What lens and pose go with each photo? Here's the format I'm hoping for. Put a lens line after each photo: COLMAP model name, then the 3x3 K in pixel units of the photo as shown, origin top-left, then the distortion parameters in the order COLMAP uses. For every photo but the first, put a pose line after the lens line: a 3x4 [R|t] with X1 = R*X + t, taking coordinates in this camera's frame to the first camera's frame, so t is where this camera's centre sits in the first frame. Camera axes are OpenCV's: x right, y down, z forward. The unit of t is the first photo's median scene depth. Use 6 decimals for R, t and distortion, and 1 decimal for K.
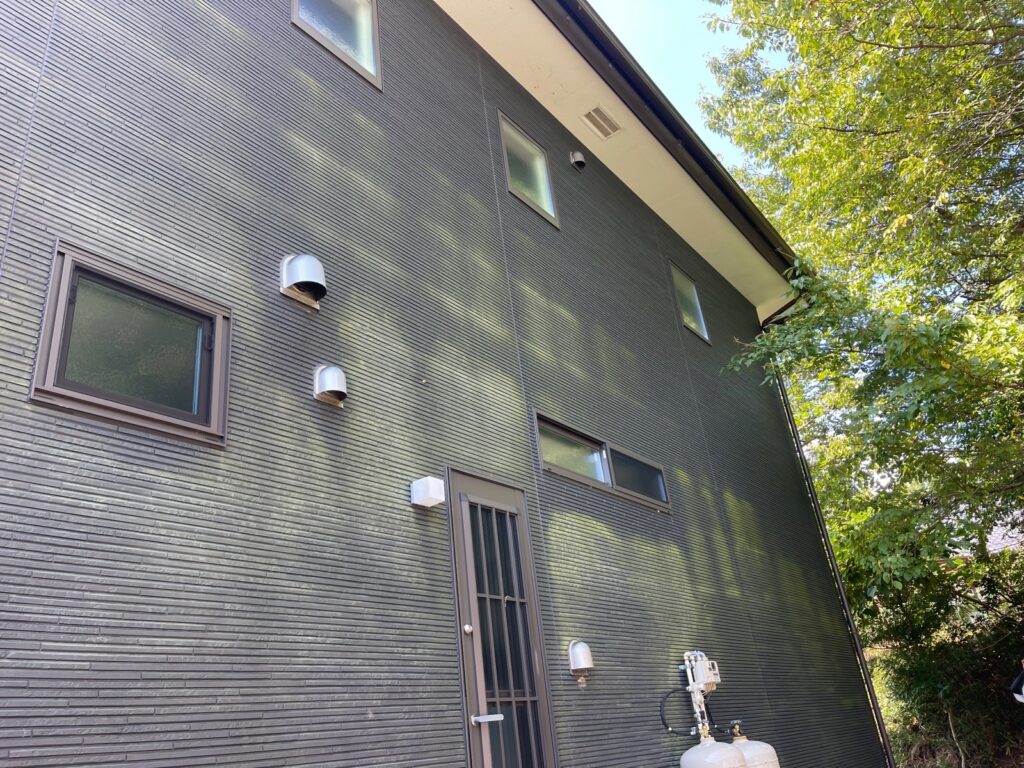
lens RADIAL K [[764.3, 0, 492.7], [0, 764.3, 386.8], [0, 0, 1]] dist [-0.001738, -0.007701]
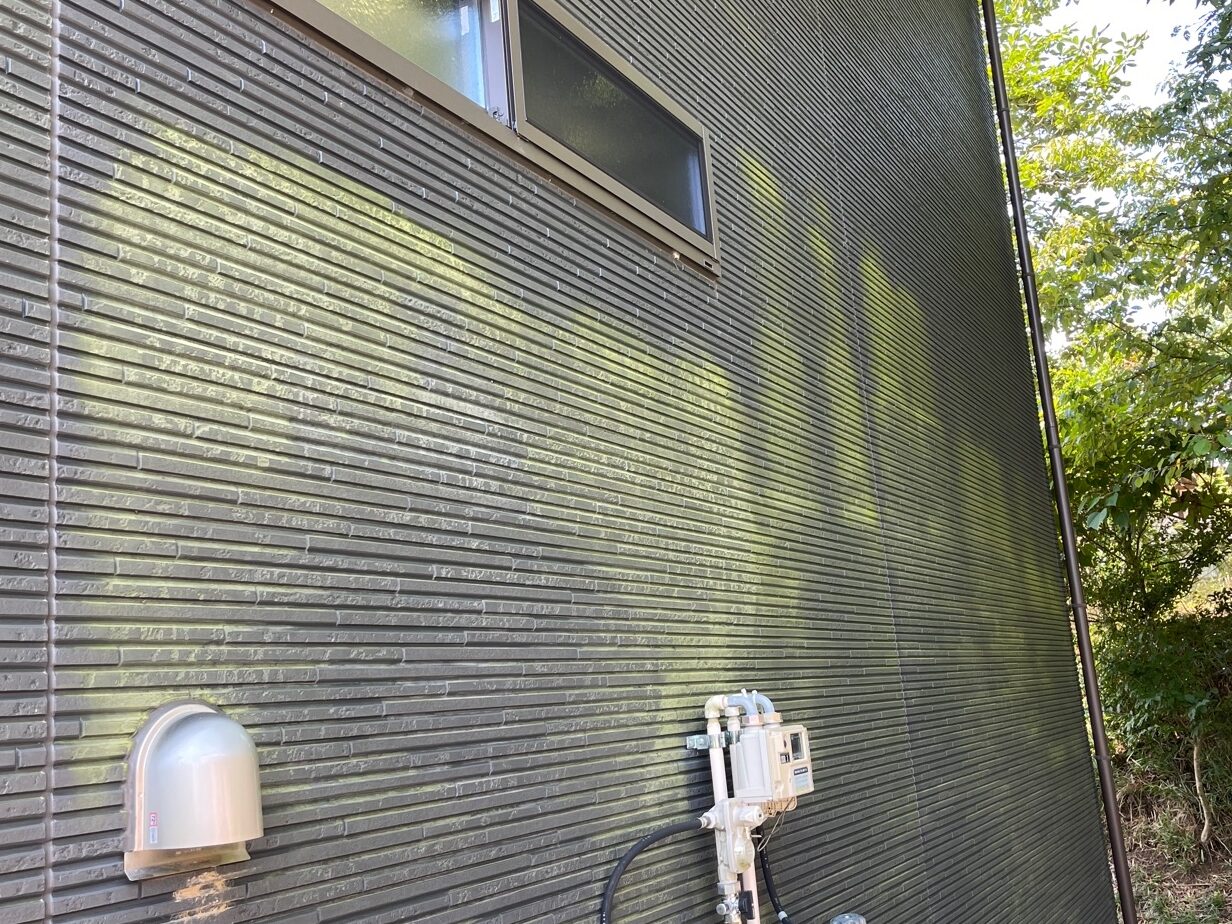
lens RADIAL K [[1206.8, 0, 616.0], [0, 1206.8, 462.0], [0, 0, 1]] dist [0.004604, -0.006546]
pose [[0.989878, 0.048060, 0.133532, 0.145770], [-0.077680, 0.970934, 0.226389, 0.150403], [-0.118771, -0.234471, 0.964840, 0.562192]]
